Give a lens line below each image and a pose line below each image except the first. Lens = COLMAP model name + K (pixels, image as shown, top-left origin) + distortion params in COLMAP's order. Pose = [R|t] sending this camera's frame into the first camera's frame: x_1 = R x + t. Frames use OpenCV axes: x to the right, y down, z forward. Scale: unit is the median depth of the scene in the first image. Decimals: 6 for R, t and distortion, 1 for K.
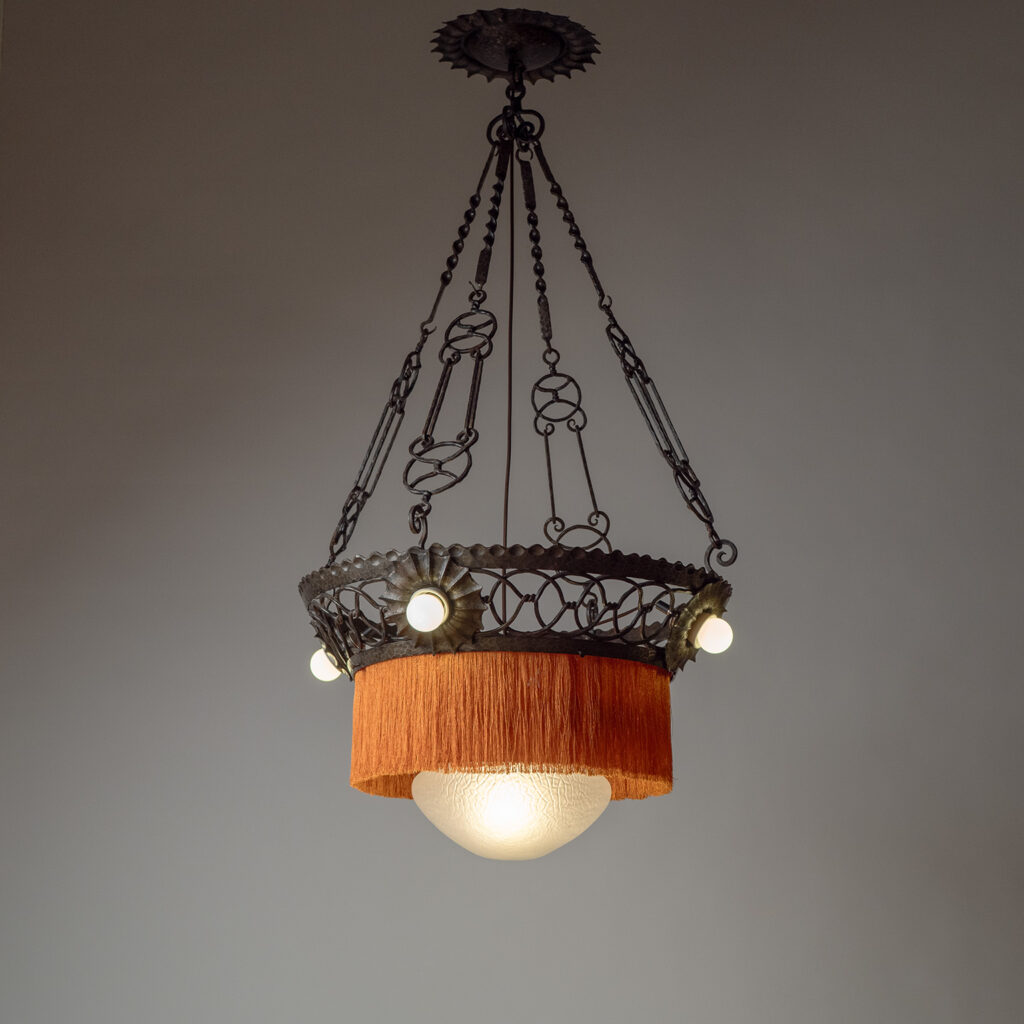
lens RADIAL K [[2068.8, 0, 512.0], [0, 2068.8, 512.0], [0, 0, 1]] dist [-0.067594, 0.080200]
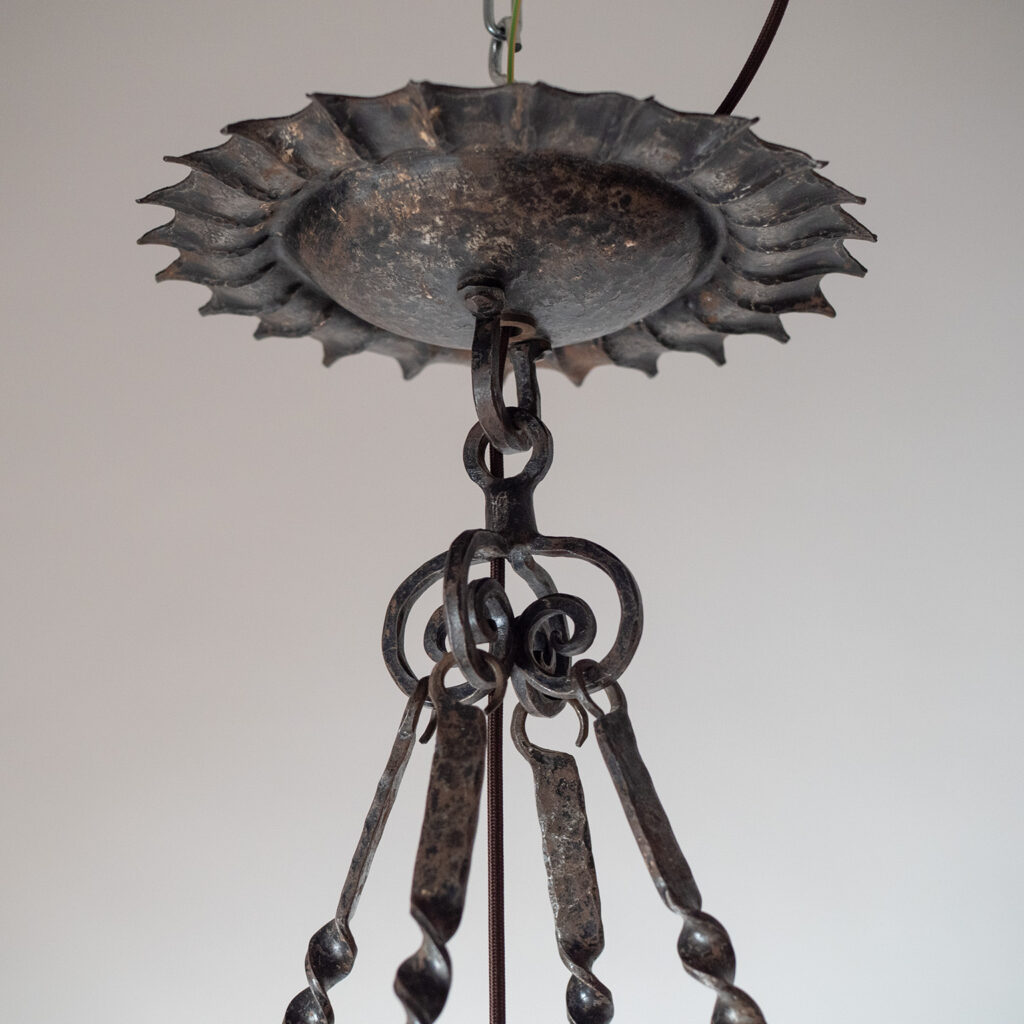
lens RADIAL K [[1919.8, 0, 512.0], [0, 1919.8, 512.0], [0, 0, 1]] dist [-0.081302, -0.172151]
pose [[0.999846, -0.015605, -0.008062, 0.004189], [0.015182, 0.998629, -0.050100, -0.205147], [0.008833, 0.049970, 0.998712, 0.867255]]
